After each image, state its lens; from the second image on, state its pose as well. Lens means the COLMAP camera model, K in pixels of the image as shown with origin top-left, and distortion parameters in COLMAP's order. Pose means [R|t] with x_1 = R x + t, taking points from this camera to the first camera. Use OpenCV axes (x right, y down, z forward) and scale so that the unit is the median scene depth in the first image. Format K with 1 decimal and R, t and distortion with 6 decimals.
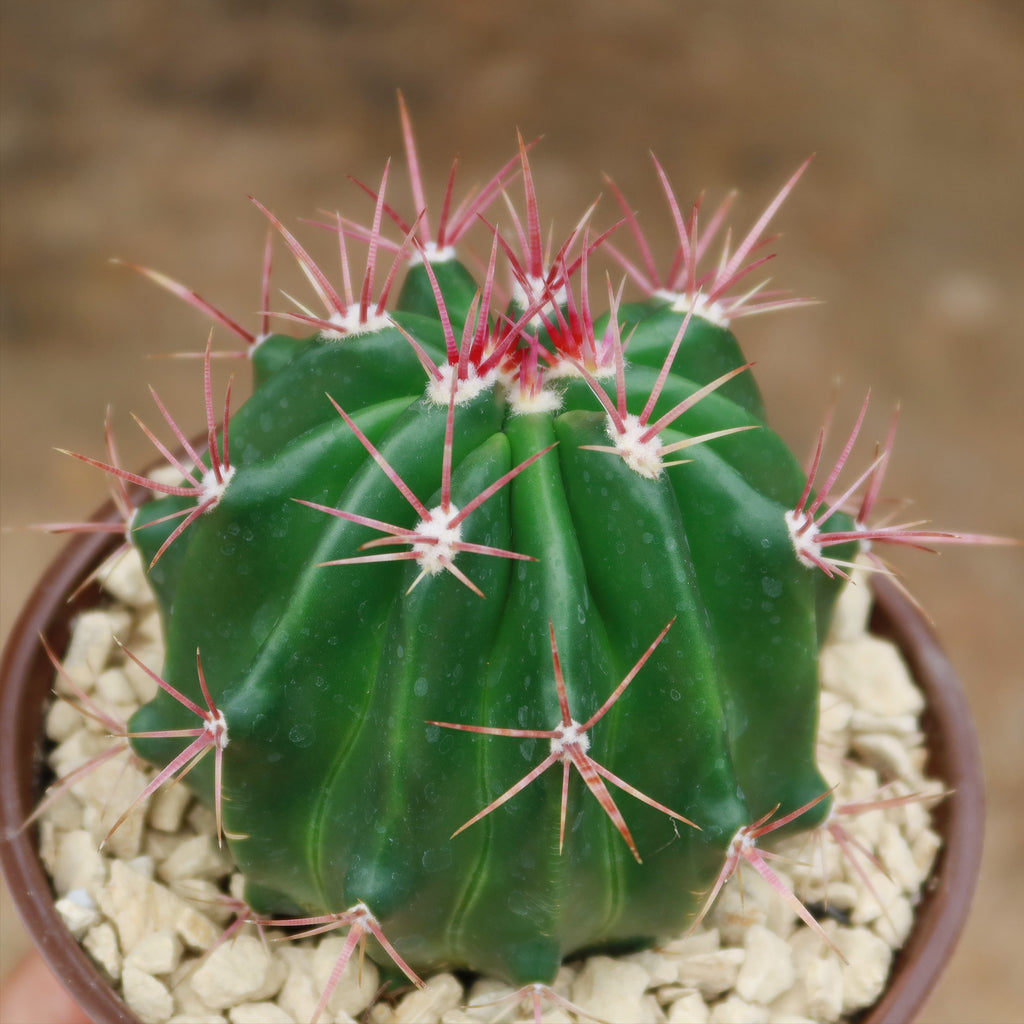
lens RADIAL K [[2646.3, 0, 512.0], [0, 2646.3, 479.4], [0, 0, 1]] dist [0.136637, -0.588371]
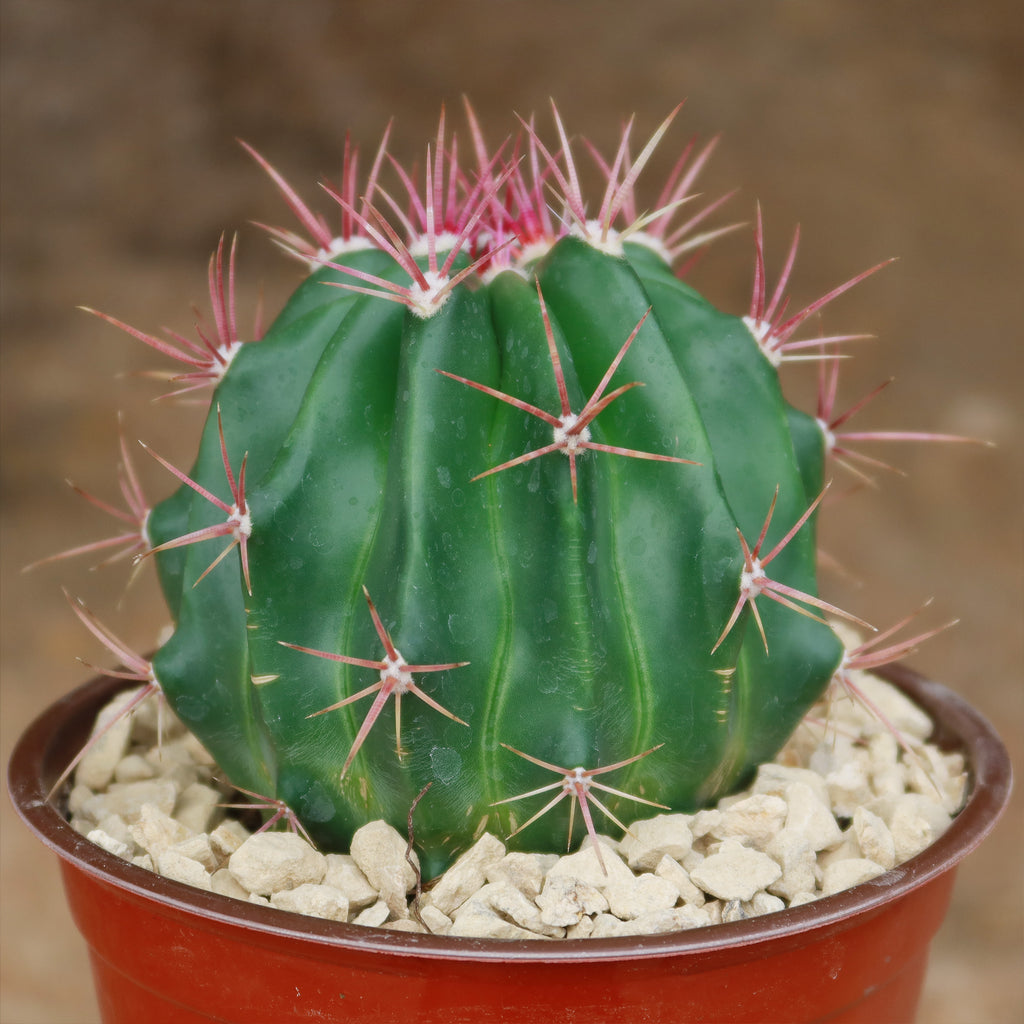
lens RADIAL K [[2646.3, 0, 512.0], [0, 2646.3, 479.4], [0, 0, 1]] dist [0.136637, -0.588371]
pose [[0.992784, -0.107435, 0.053279, -0.057723], [0.118807, 0.820749, -0.558799, 0.670737], [0.016306, 0.561097, 0.827590, 0.122454]]
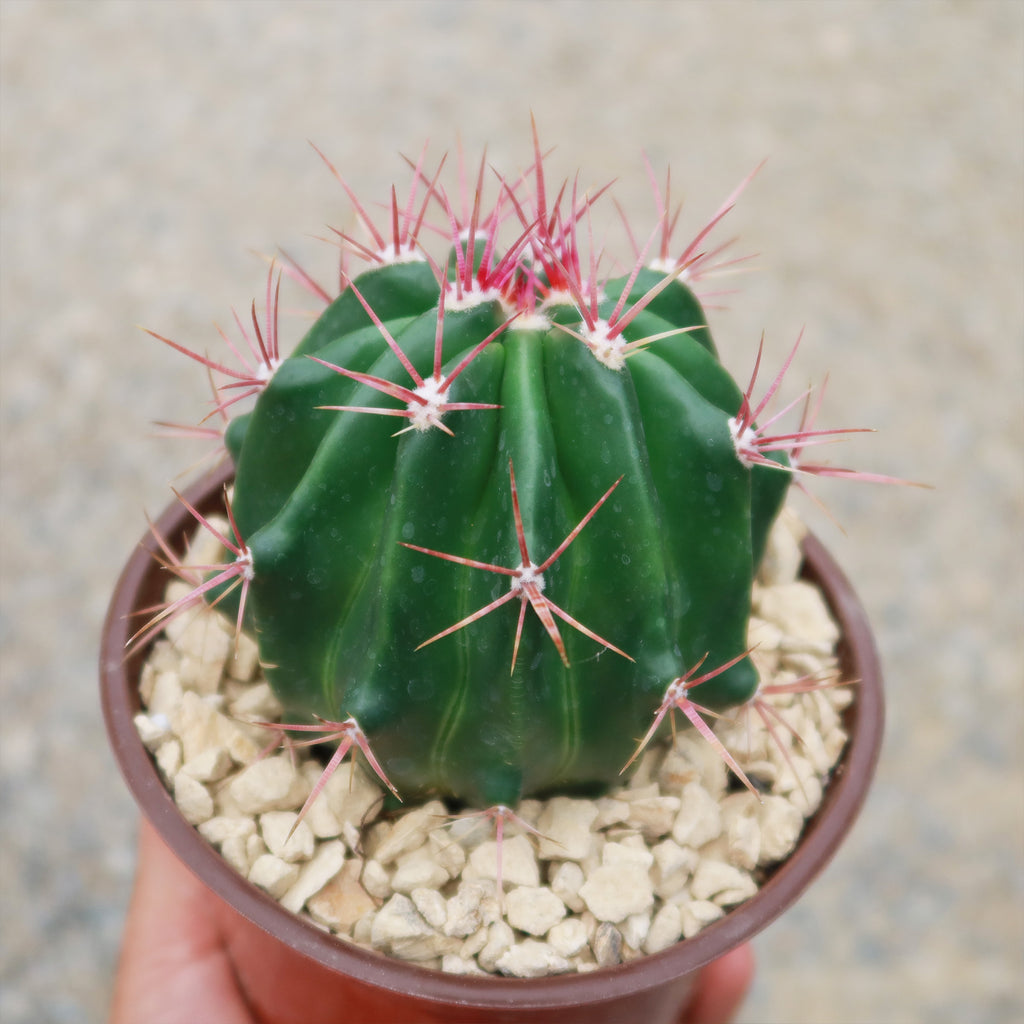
lens RADIAL K [[1392.7, 0, 514.1], [0, 1392.7, 498.4], [0, 0, 1]] dist [0.082243, -0.003171]
pose [[0.994480, 0.061603, -0.084940, 0.062200], [-0.070272, 0.992178, -0.103172, 0.119994], [0.077920, 0.108571, 0.991030, 0.368496]]
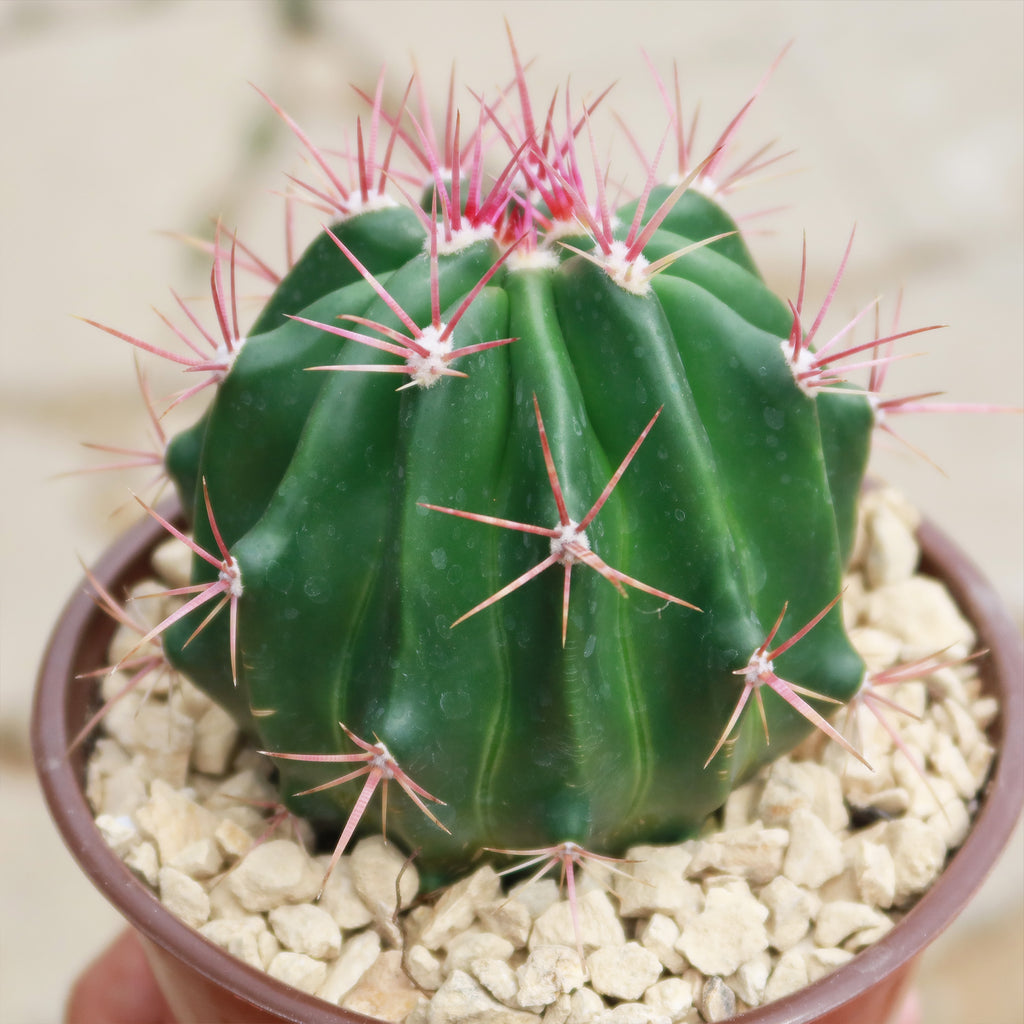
lens RADIAL K [[2646.3, 0, 512.0], [0, 2646.3, 479.4], [0, 0, 1]] dist [0.136637, -0.588371]
pose [[0.995252, -0.063721, -0.073569, 0.071786], [0.047173, 0.976981, -0.208043, 0.269550], [0.085133, 0.203585, 0.975349, 0.011380]]
